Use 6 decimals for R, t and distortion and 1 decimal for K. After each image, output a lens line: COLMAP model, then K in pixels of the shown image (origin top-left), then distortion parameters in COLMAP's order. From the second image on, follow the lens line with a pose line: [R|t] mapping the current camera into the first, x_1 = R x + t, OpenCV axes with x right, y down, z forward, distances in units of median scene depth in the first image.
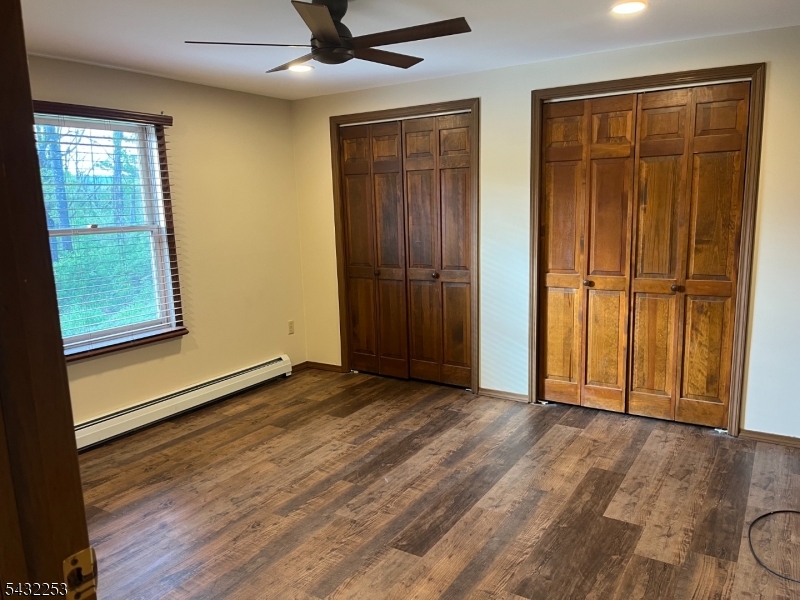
lens RADIAL K [[607.3, 0, 400.0], [0, 607.3, 300.0], [0, 0, 1]] dist [0.075233, -0.088457]
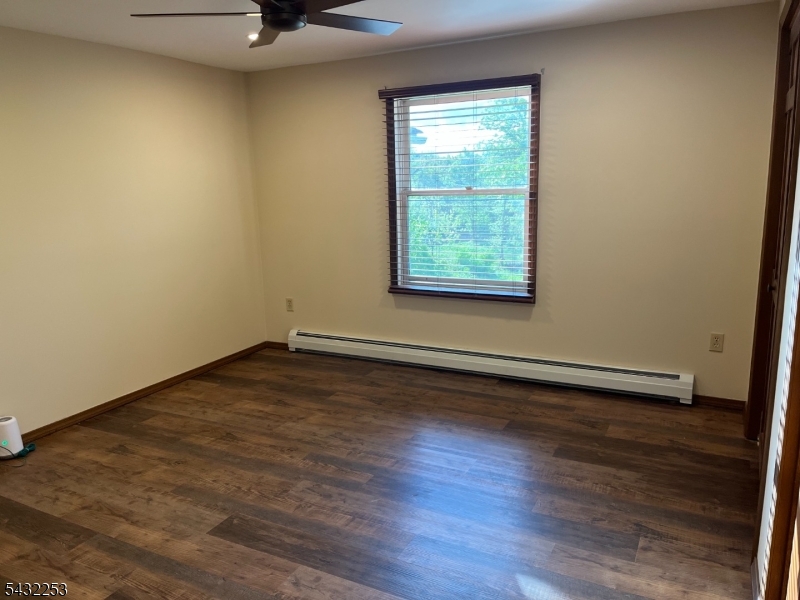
lens RADIAL K [[607.3, 0, 400.0], [0, 607.3, 300.0], [0, 0, 1]] dist [0.075233, -0.088457]
pose [[0.085757, 0.225312, -0.970505, 0.627100], [-0.136822, 0.967528, 0.212531, -0.139504], [0.986877, 0.114561, 0.113800, 0.753610]]
